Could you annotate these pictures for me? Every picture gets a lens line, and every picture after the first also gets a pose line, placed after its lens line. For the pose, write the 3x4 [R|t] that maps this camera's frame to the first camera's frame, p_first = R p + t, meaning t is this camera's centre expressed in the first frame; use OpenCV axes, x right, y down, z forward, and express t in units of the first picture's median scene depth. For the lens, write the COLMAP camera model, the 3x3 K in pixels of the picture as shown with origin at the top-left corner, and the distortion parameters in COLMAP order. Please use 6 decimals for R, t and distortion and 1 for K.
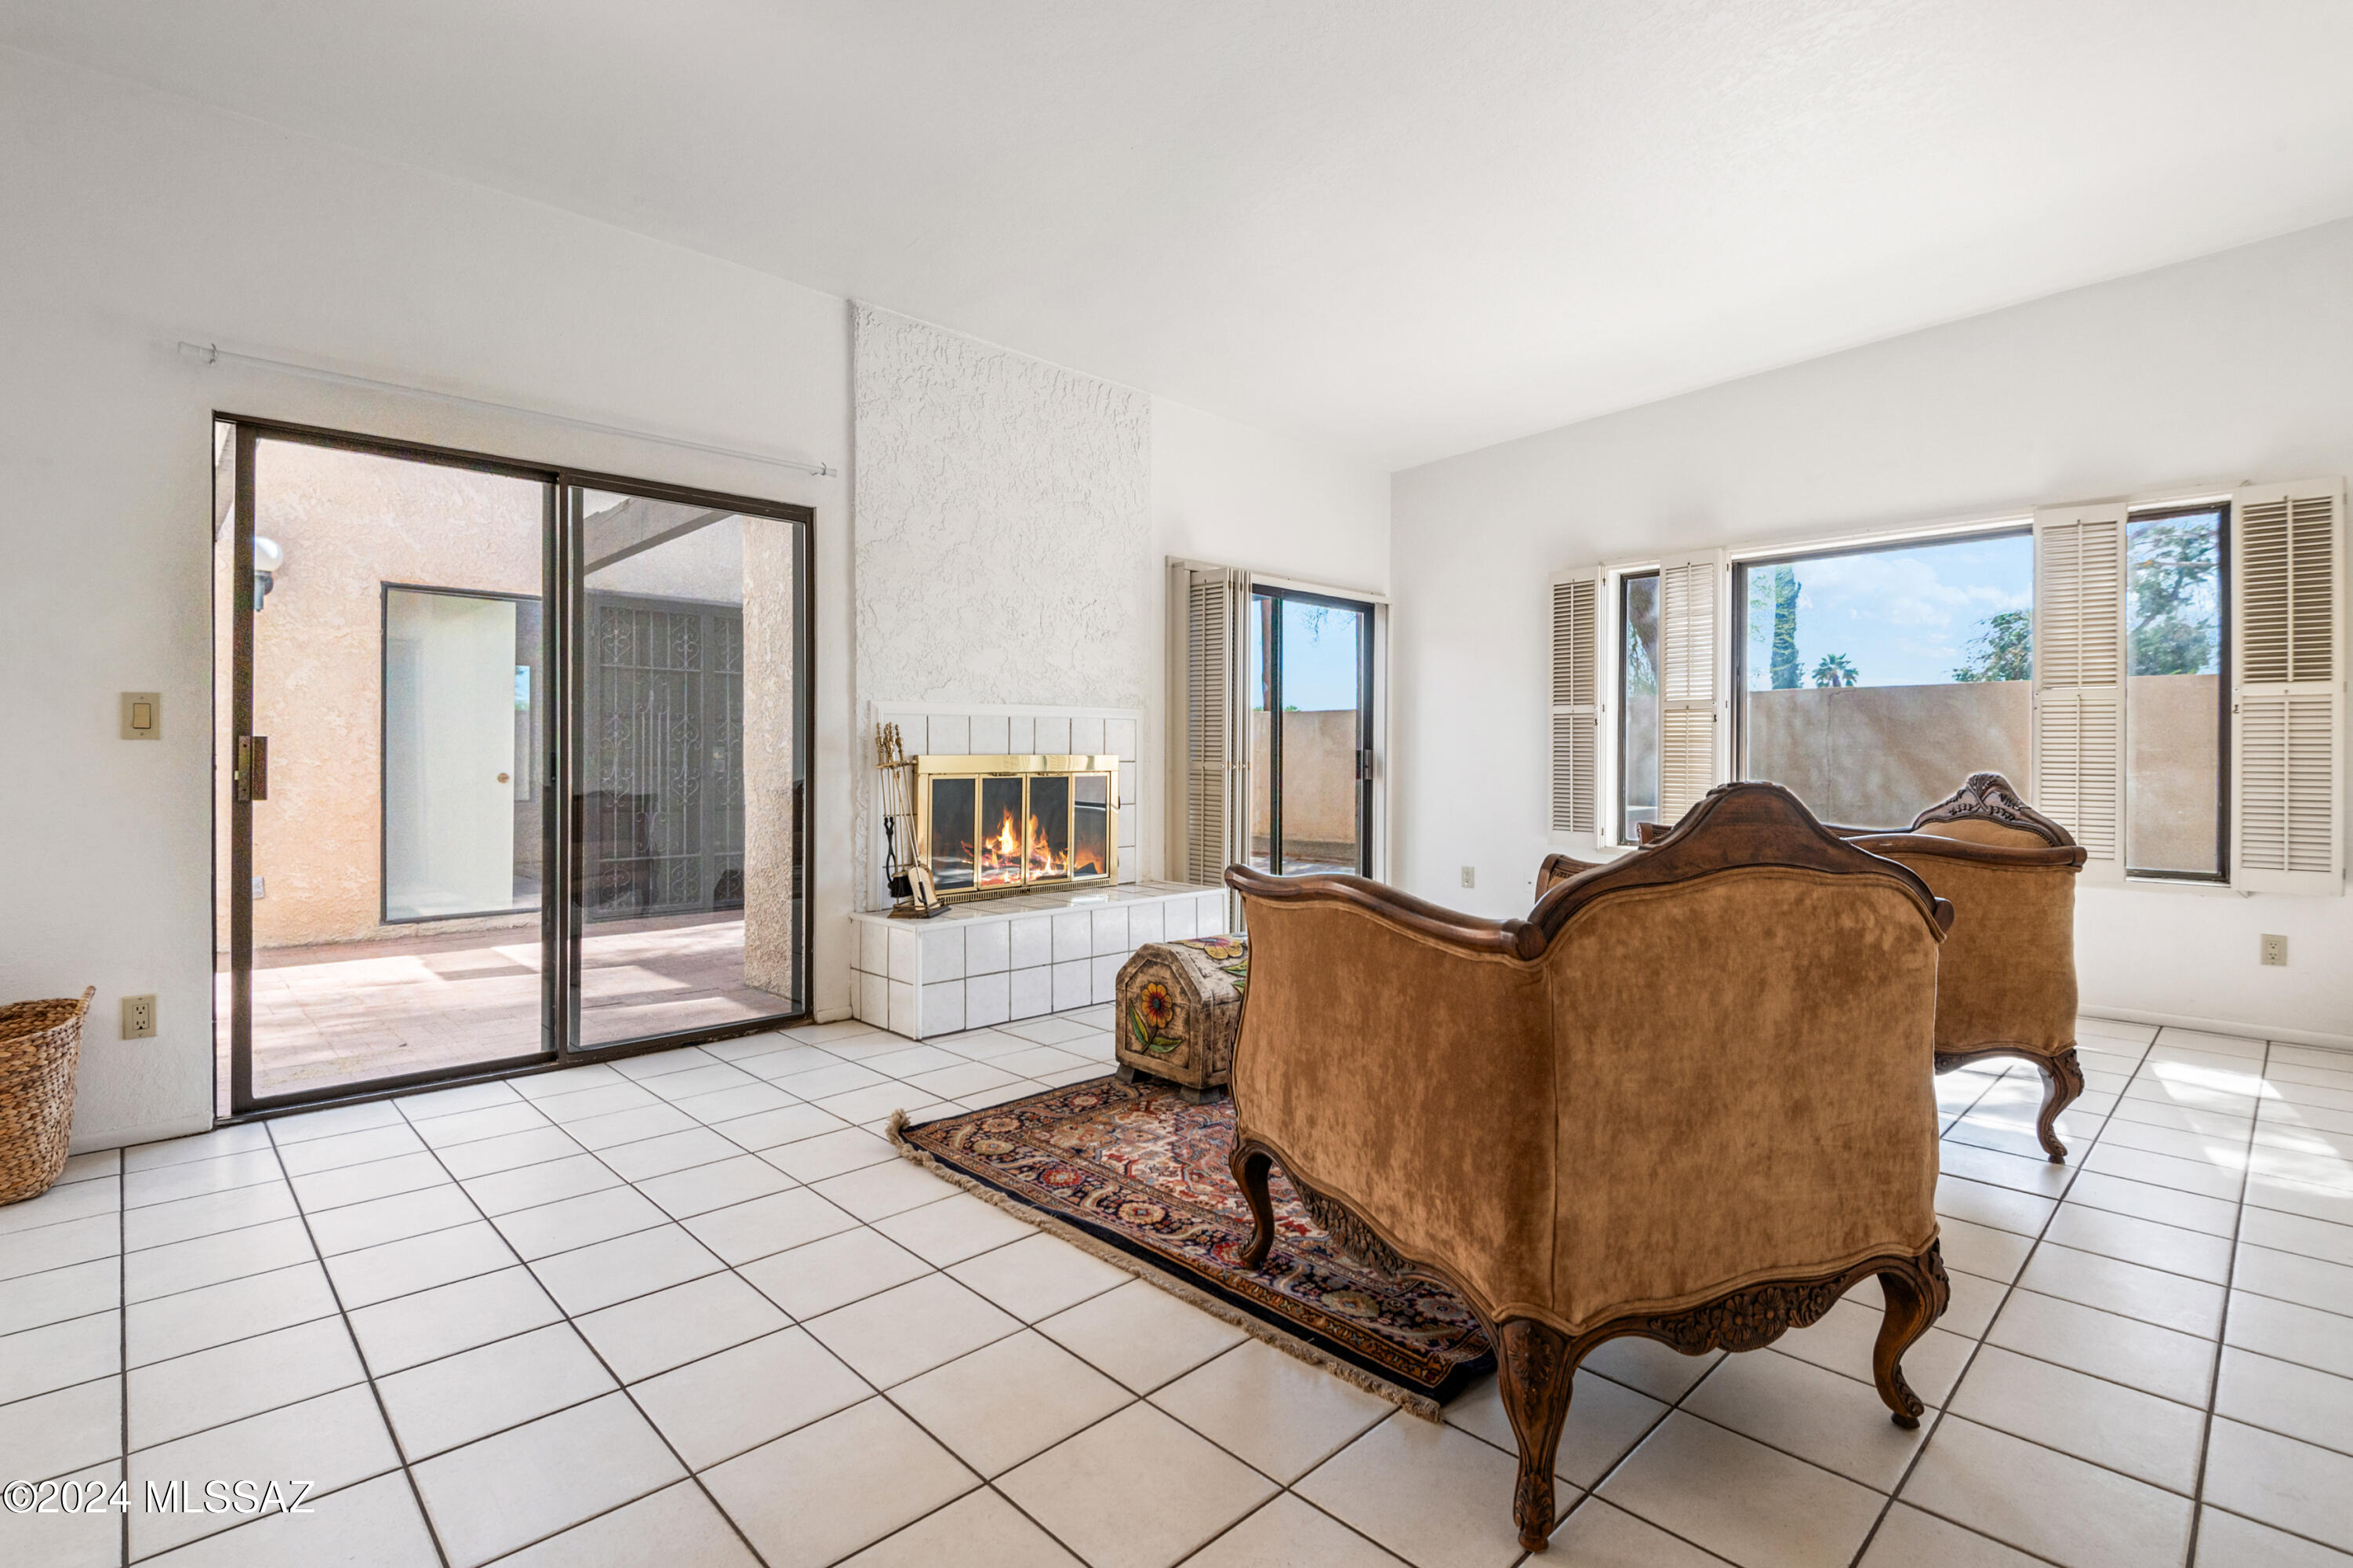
lens RADIAL K [[1090.4, 0, 1176.0], [0, 1090.4, 778.6], [0, 0, 1]] dist [-0.026128, 0.000504]
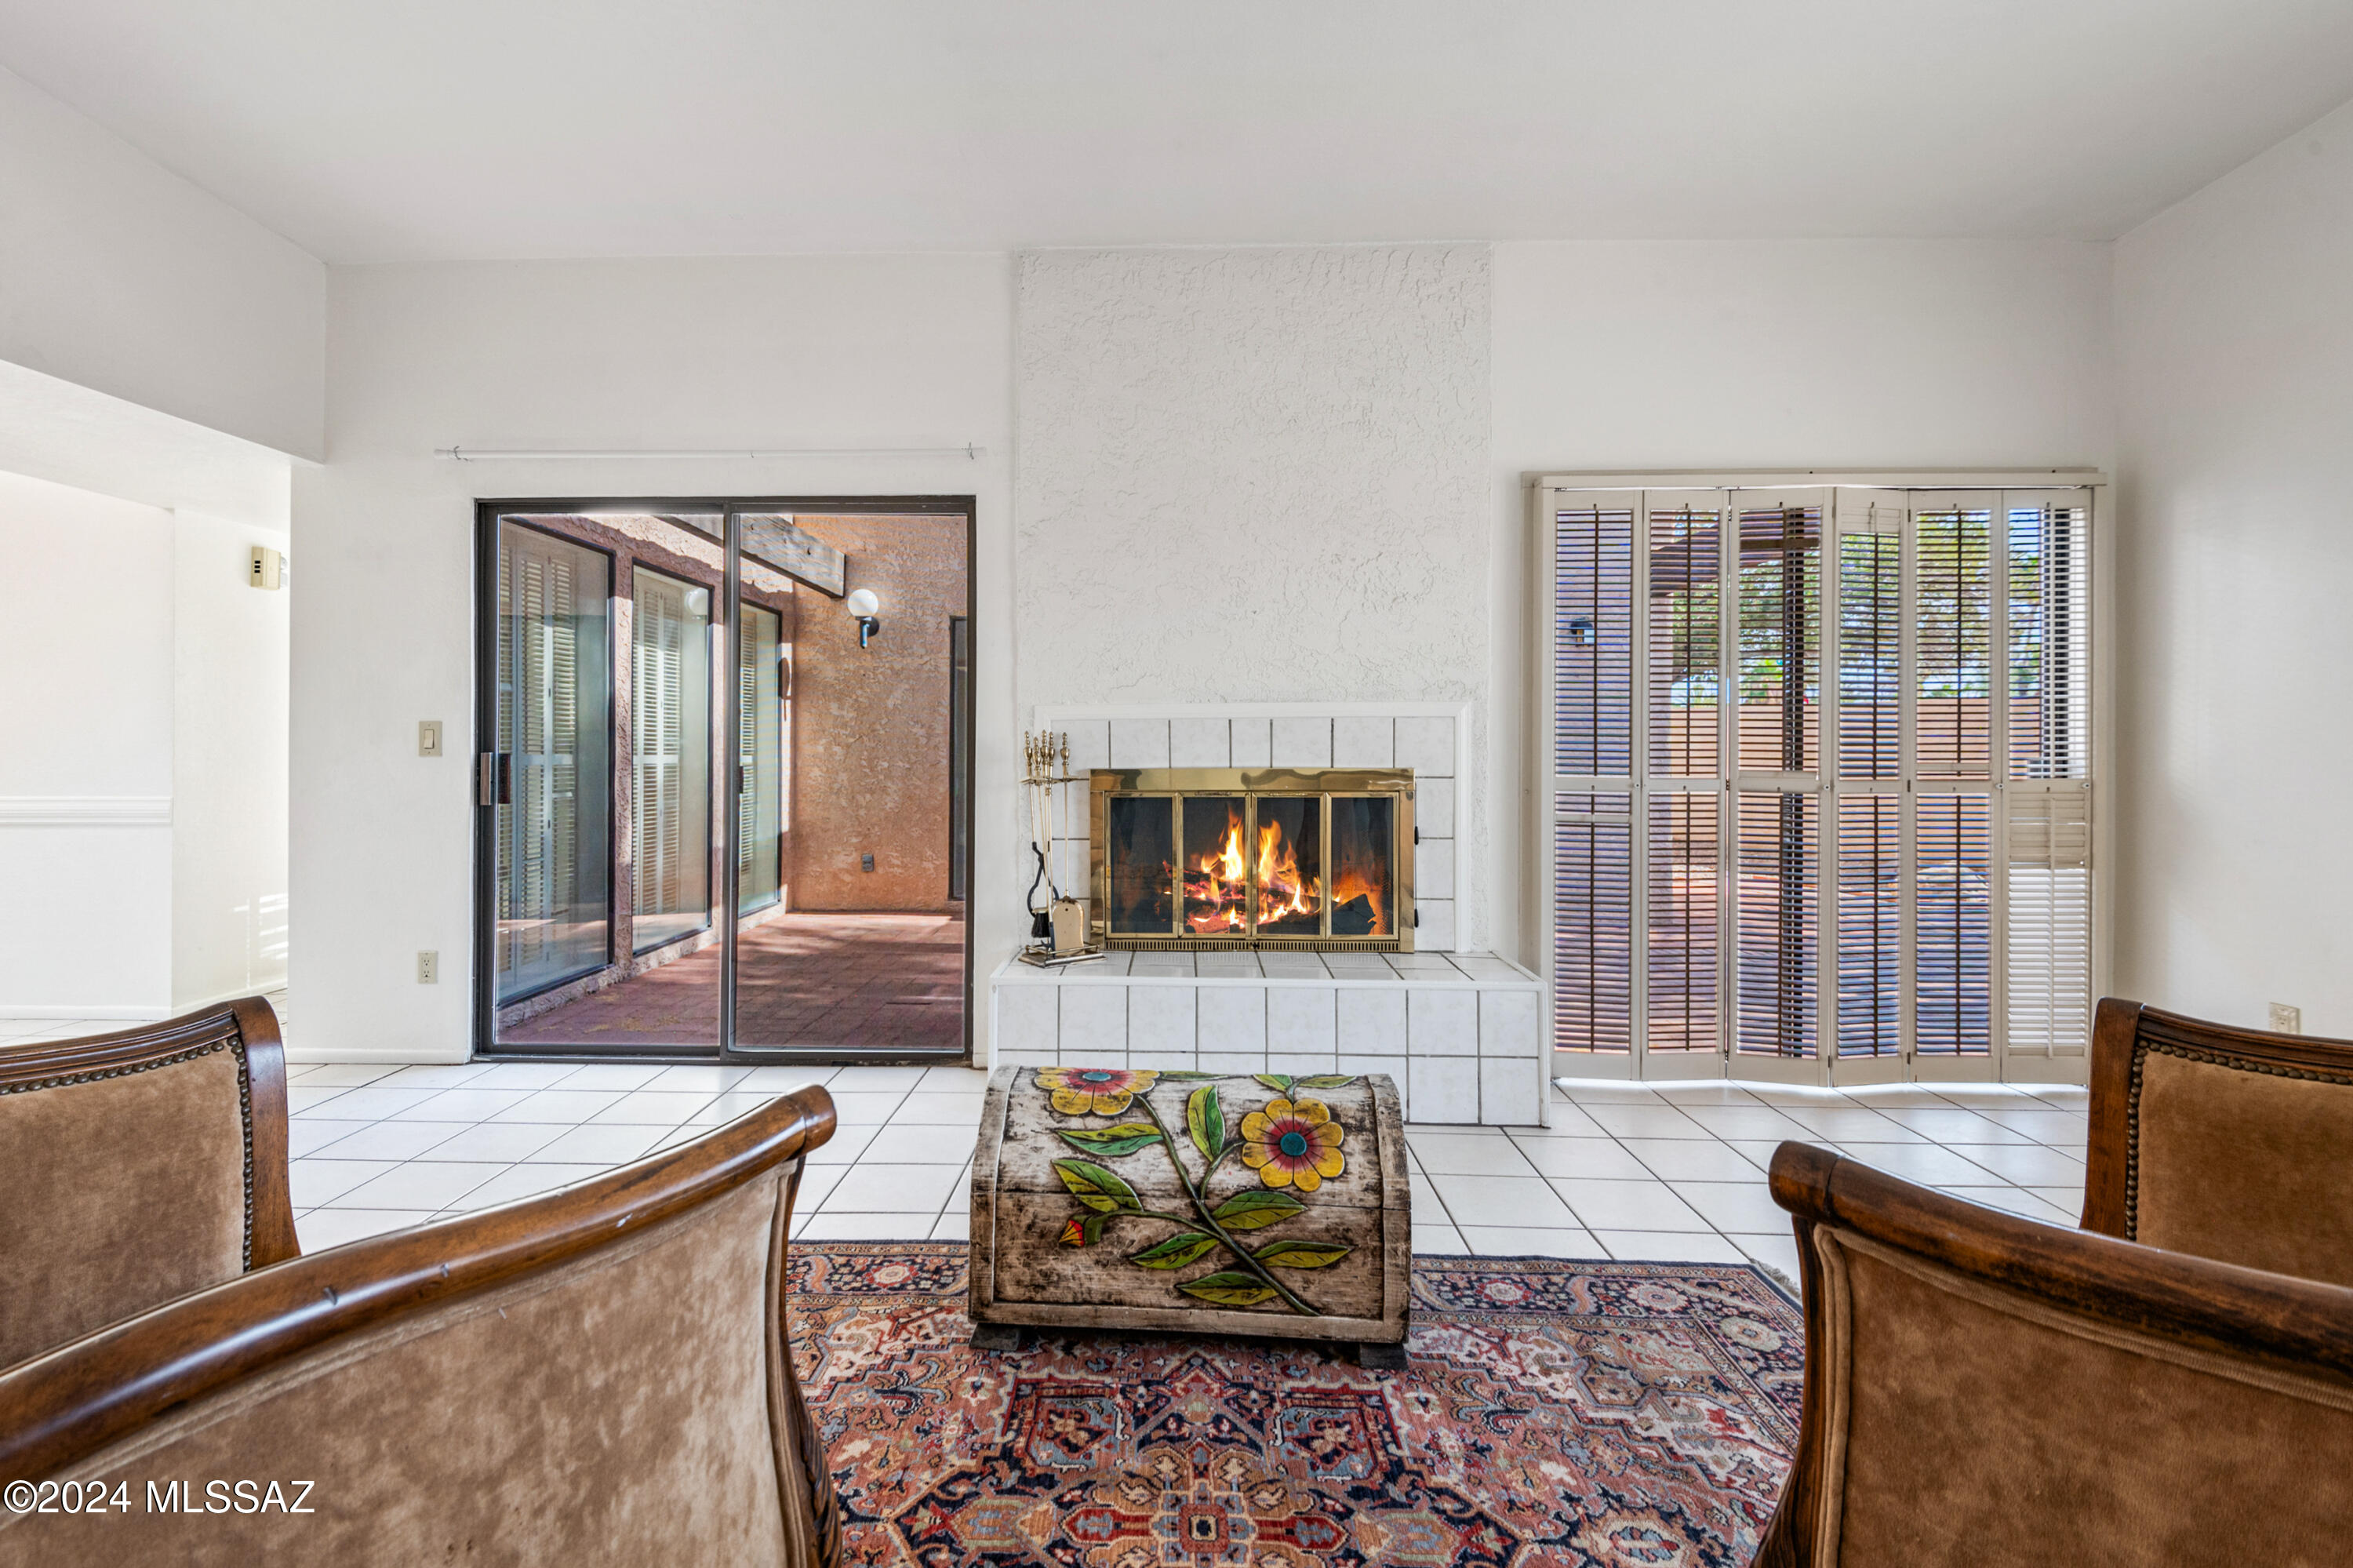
lens RADIAL K [[1055.3, 0, 1162.4], [0, 1055.3, 764.2], [0, 0, 1]] dist [-0.002251, -0.006357]
pose [[0.695834, 0.006986, -0.718169, 0.350212], [-0.013014, 0.999911, -0.002882, -0.020969], [0.718085, 0.011352, 0.695863, 0.436506]]
